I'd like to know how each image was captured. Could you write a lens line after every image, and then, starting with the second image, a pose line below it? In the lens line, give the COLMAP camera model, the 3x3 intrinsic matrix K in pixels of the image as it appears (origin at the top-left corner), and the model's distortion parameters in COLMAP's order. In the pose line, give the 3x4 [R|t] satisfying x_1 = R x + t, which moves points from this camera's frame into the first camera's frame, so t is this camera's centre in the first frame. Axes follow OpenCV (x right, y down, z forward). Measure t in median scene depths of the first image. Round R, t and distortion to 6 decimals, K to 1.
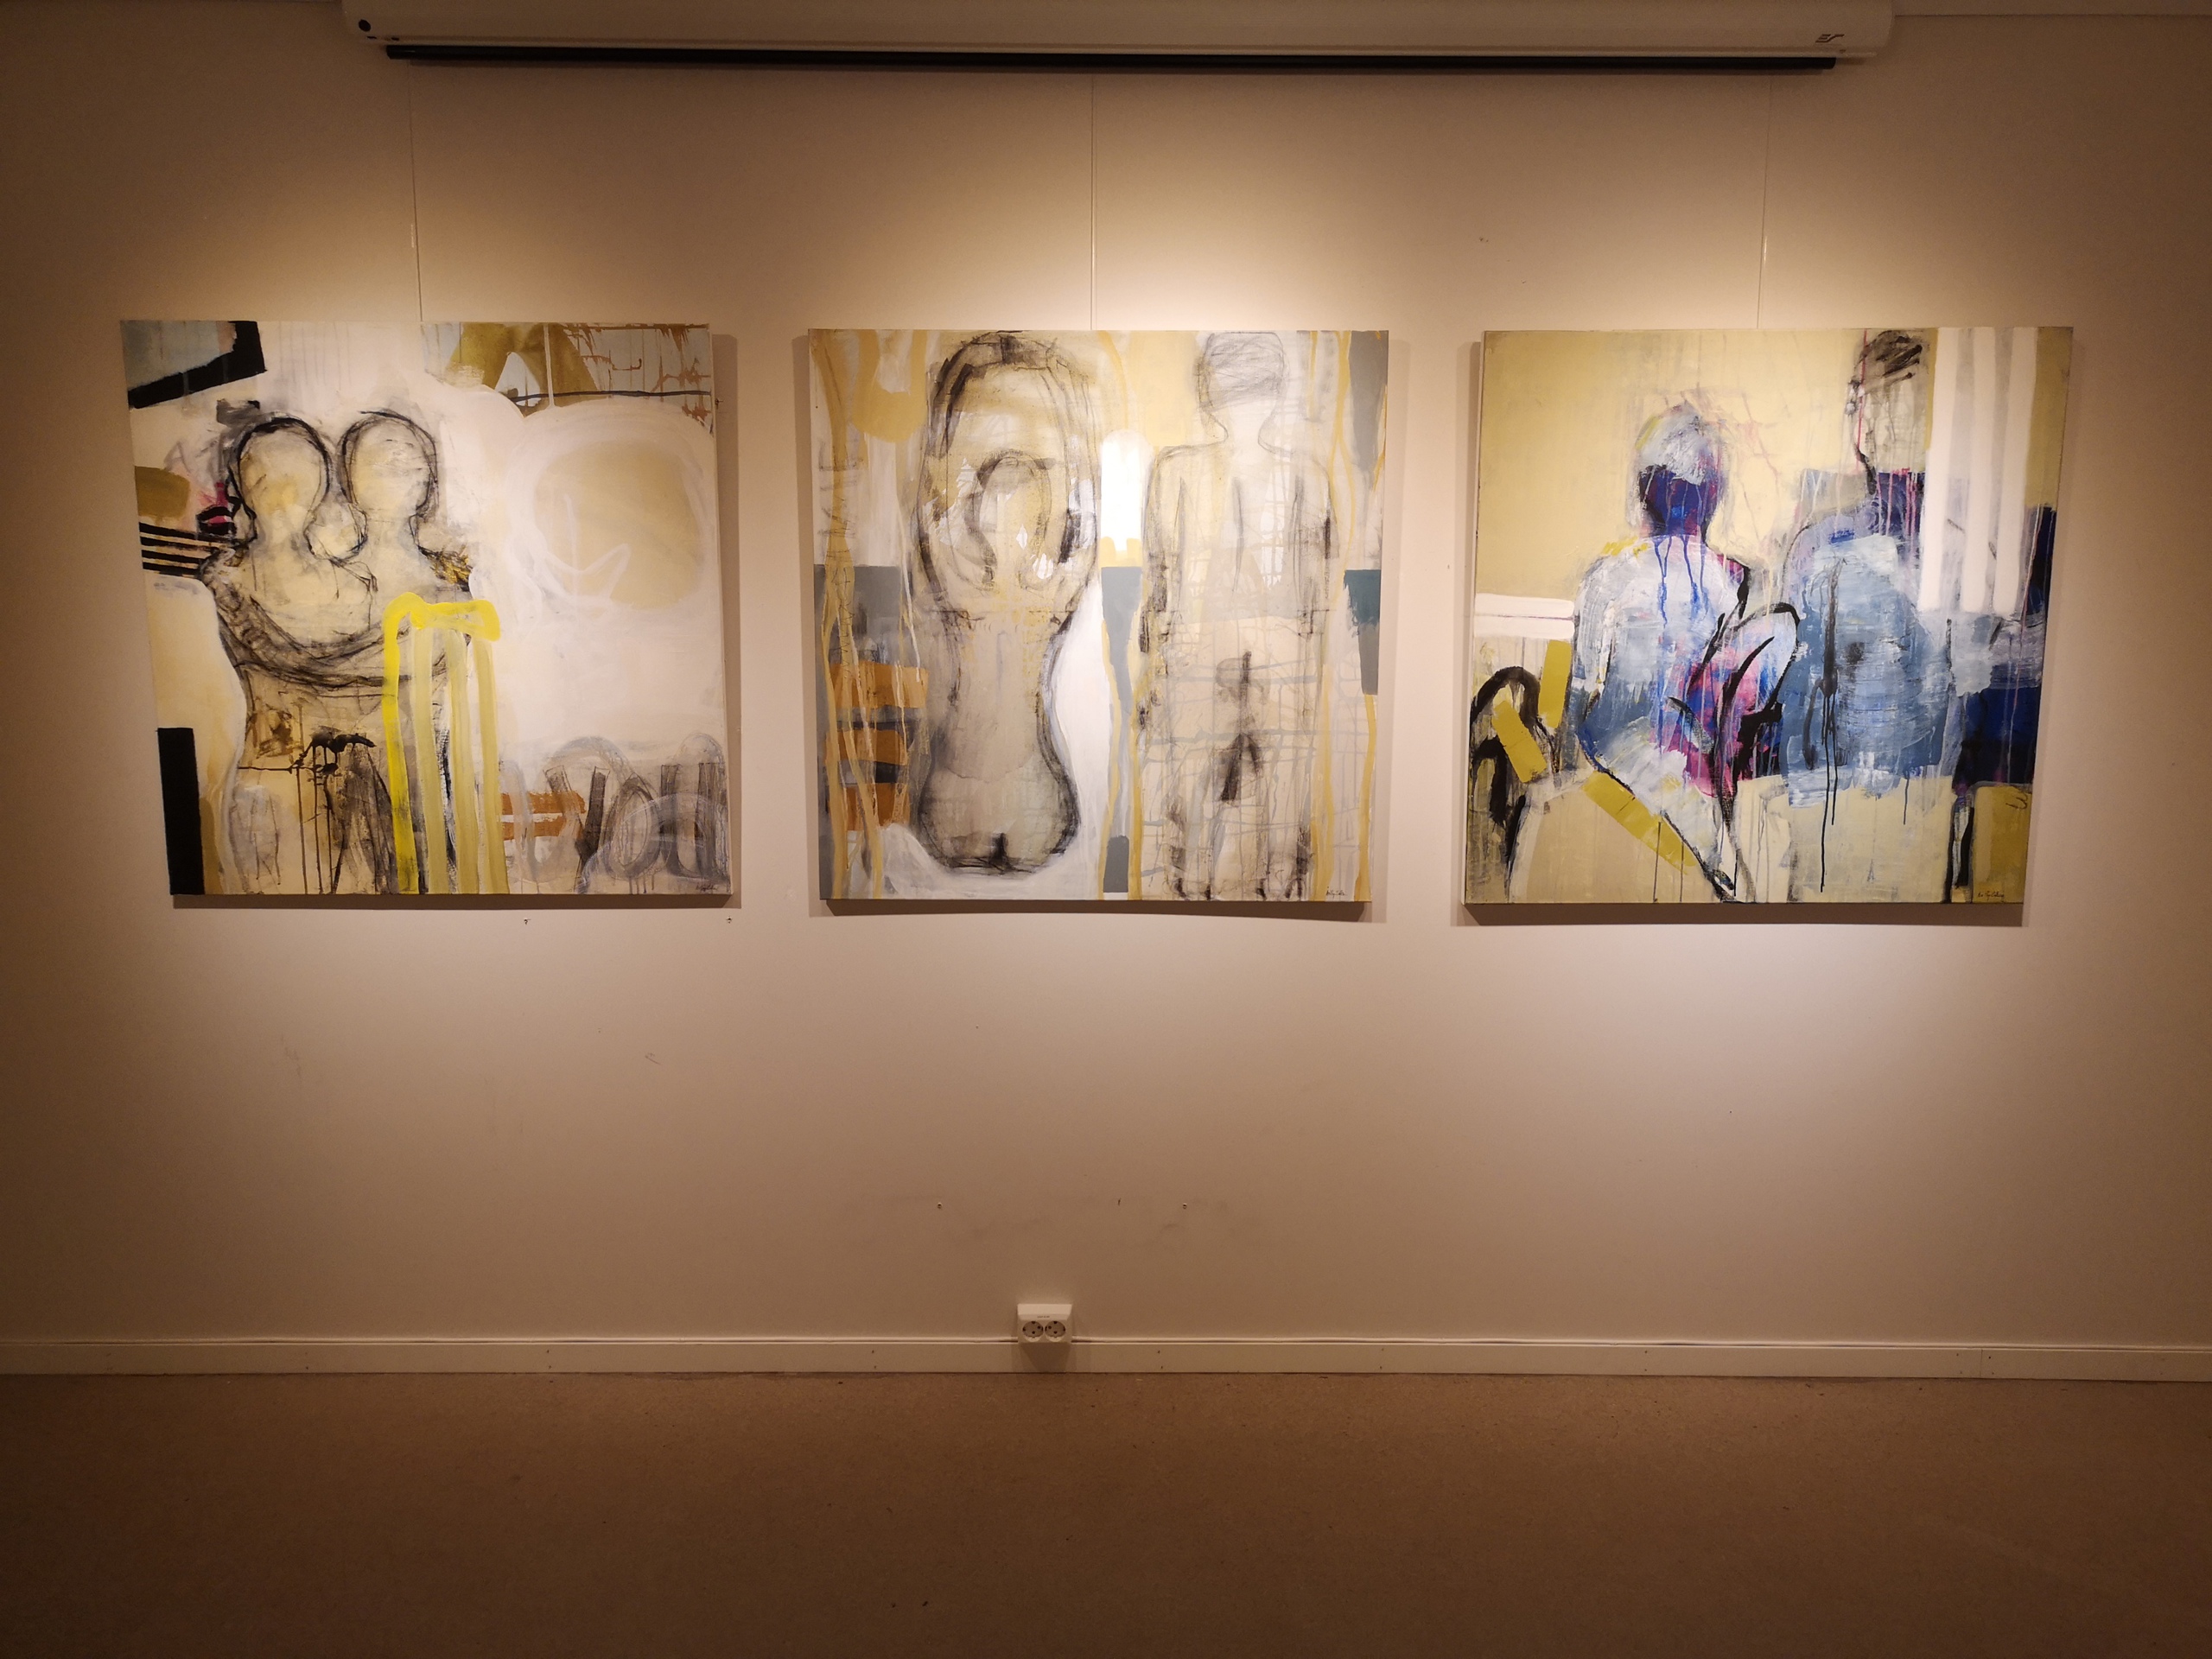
lens RADIAL K [[1728.1, 0, 1101.2], [0, 1728.1, 825.1], [0, 0, 1]] dist [0.066930, -0.085382]
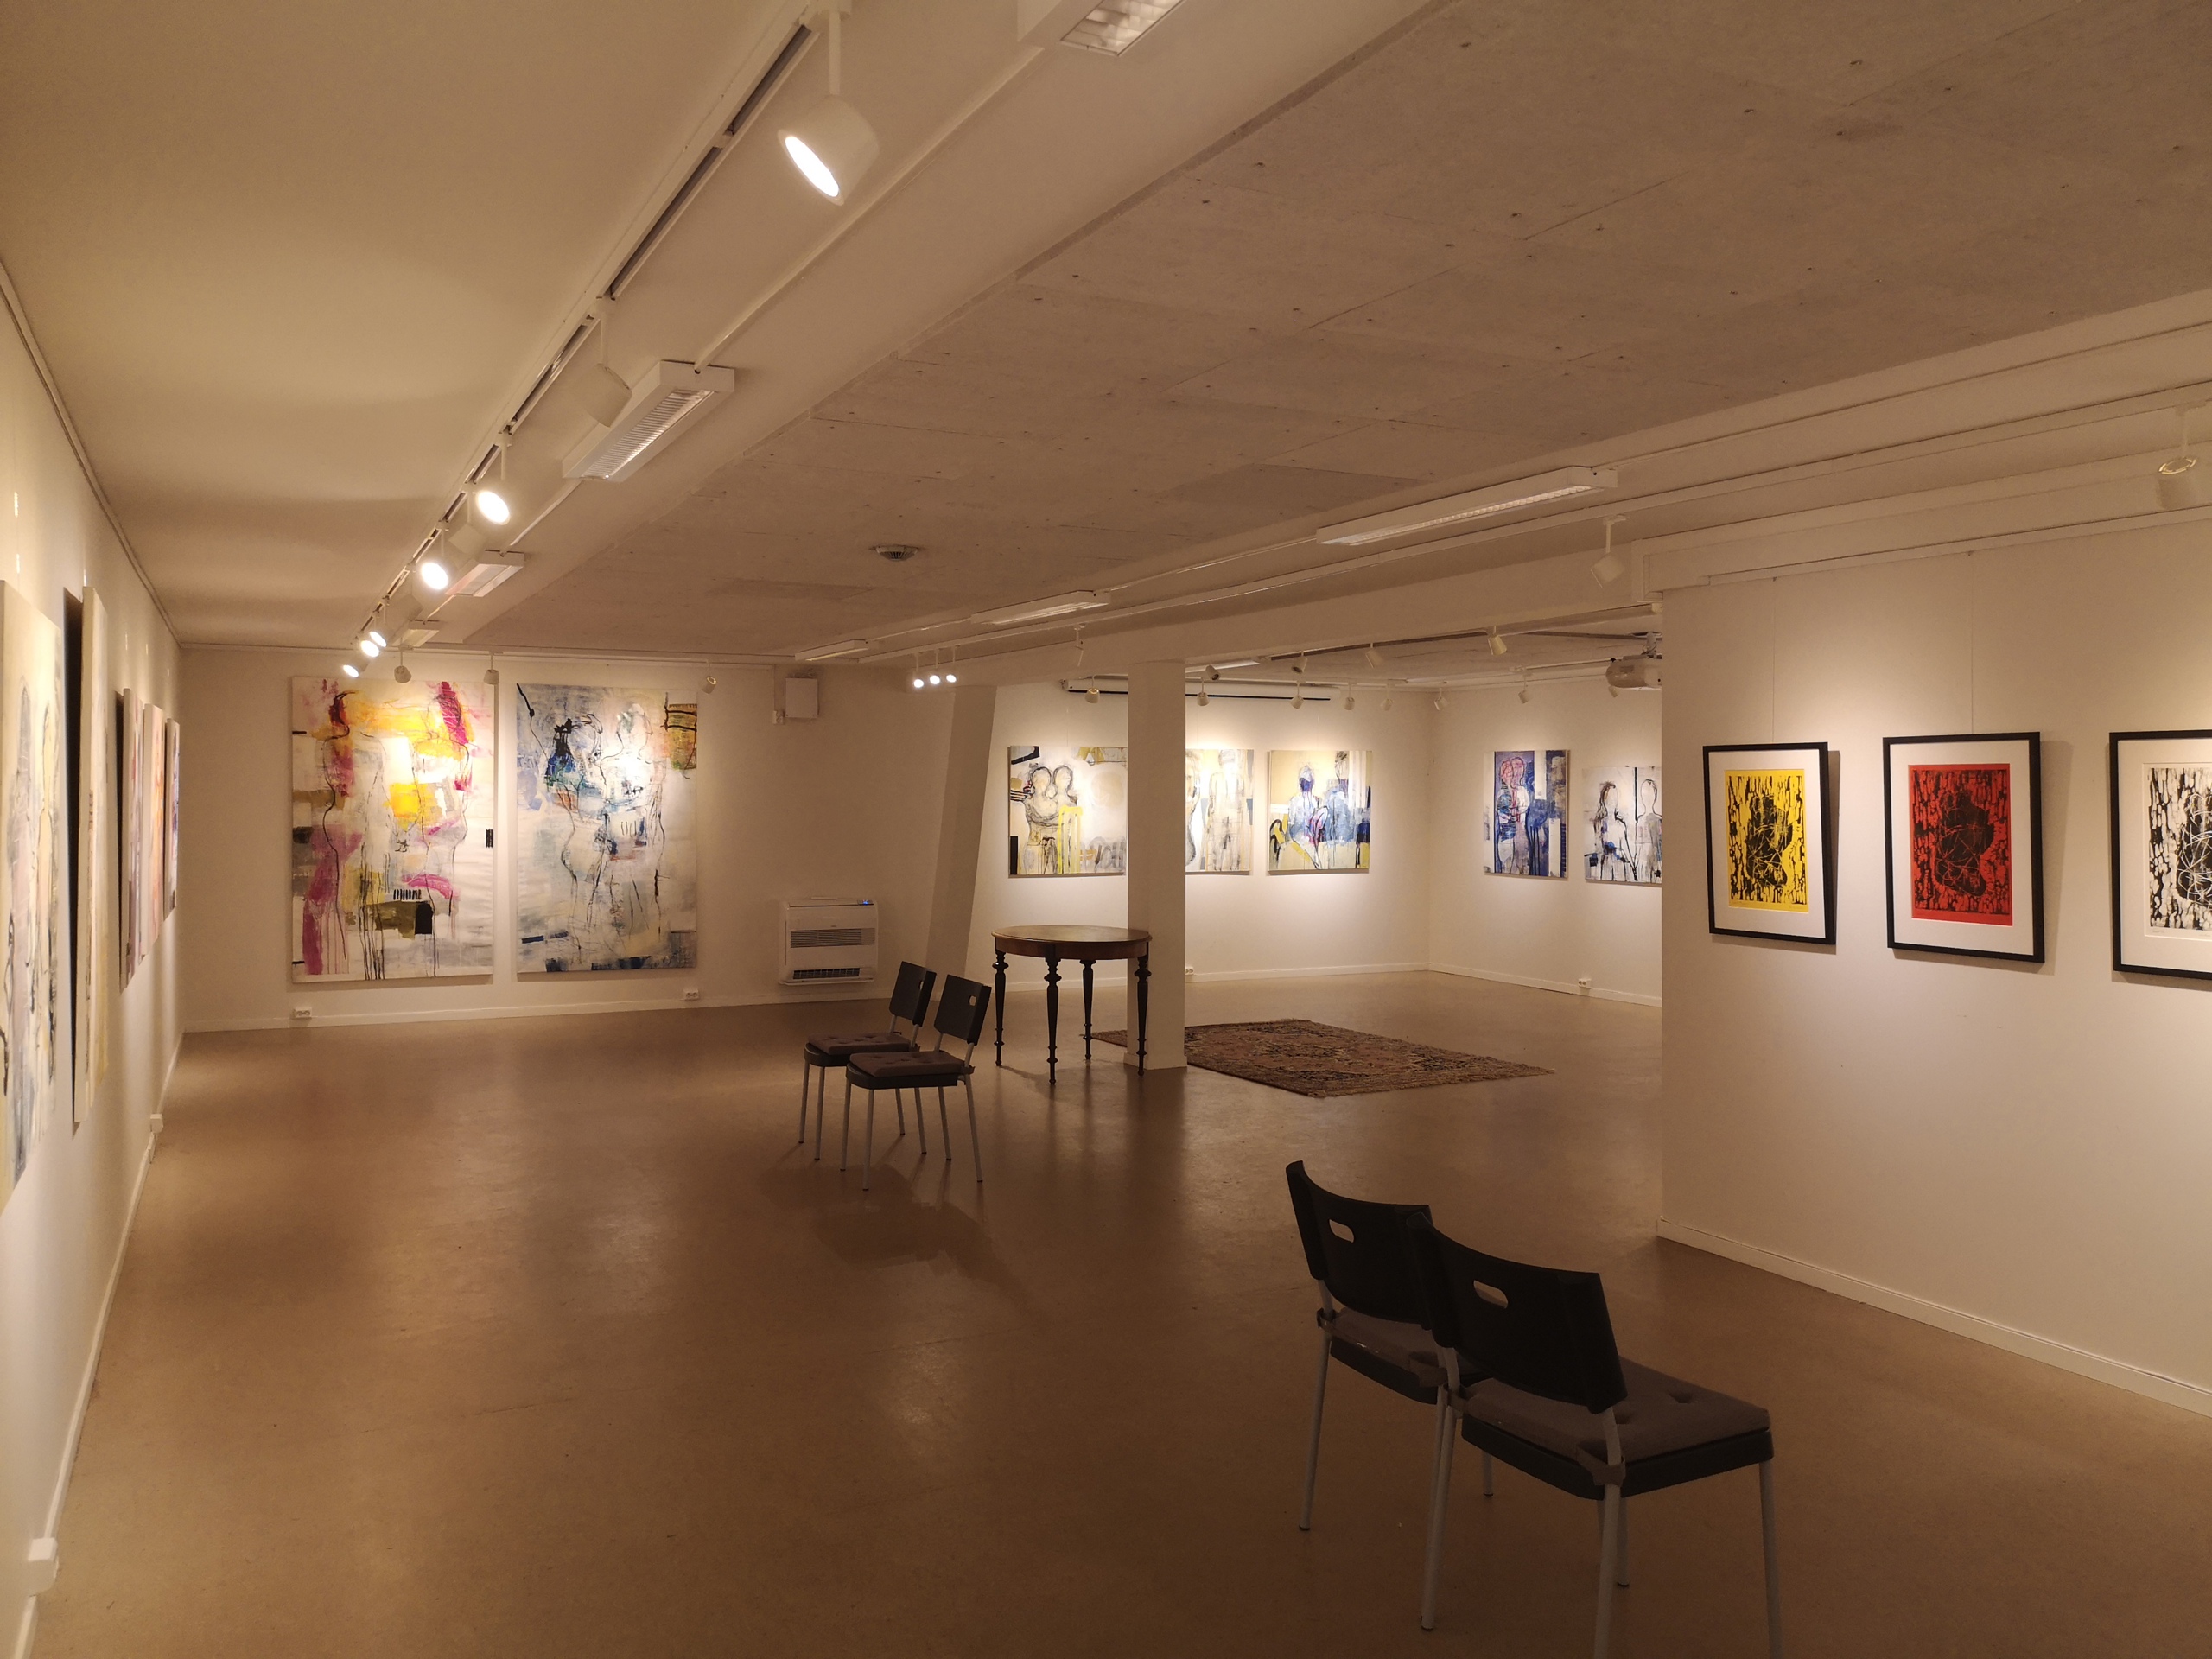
lens RADIAL K [[1723.6, 0, 1107.0], [0, 1723.6, 822.5], [0, 0, 1]] dist [0.059635, -0.050518]
pose [[0.900178, -0.009258, 0.435425, -2.211686], [0.056431, 0.993825, -0.095532, 0.337744], [-0.431852, 0.110567, 0.895142, -2.980519]]
